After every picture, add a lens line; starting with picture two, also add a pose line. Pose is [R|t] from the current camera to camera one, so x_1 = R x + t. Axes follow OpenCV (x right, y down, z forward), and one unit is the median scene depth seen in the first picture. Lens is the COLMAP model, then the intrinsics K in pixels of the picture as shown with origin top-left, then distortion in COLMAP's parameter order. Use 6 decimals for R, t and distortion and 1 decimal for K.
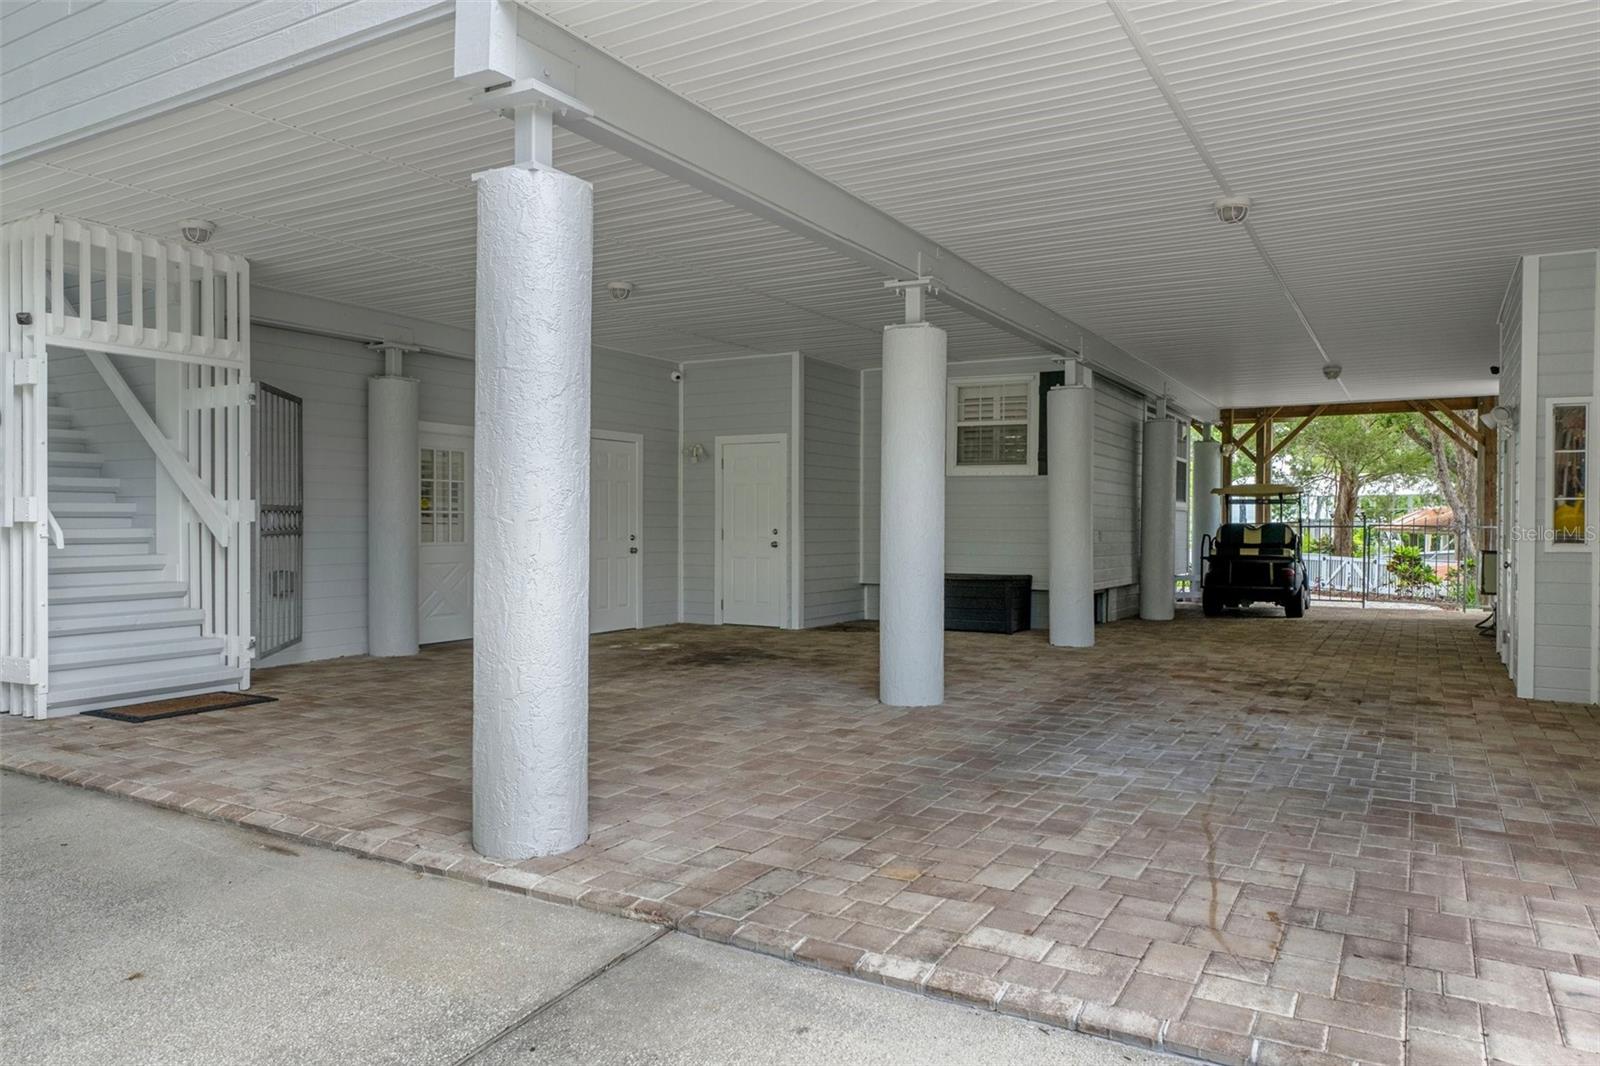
lens RADIAL K [[1067.9, 0, 809.8], [0, 1067.9, 525.3], [0, 0, 1]] dist [-0.000663, 0.001047]
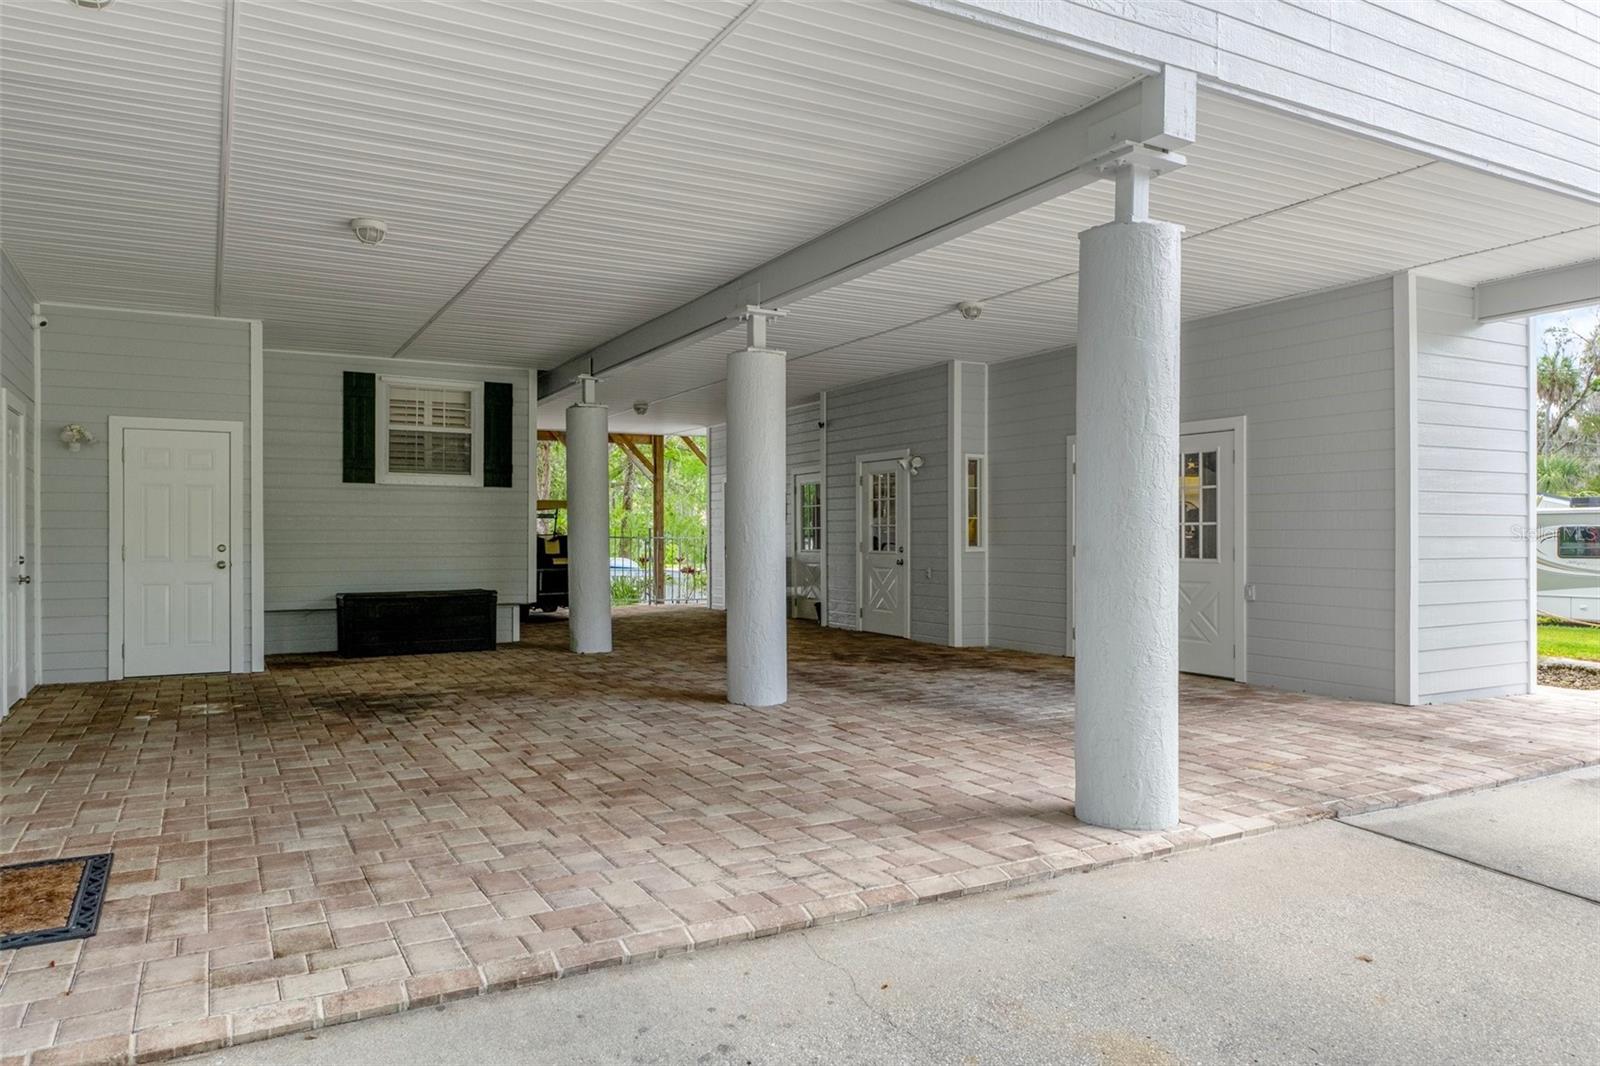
lens RADIAL K [[1067.9, 0, 808.9], [0, 1067.9, 537.4], [0, 0, 1]] dist [-0.000663, 0.001047]
pose [[0.516715, -0.005347, 0.856141, -0.473479], [0.008463, 0.999964, 0.001138, 0.000765], [-0.856116, 0.006658, 0.516741, 0.242752]]
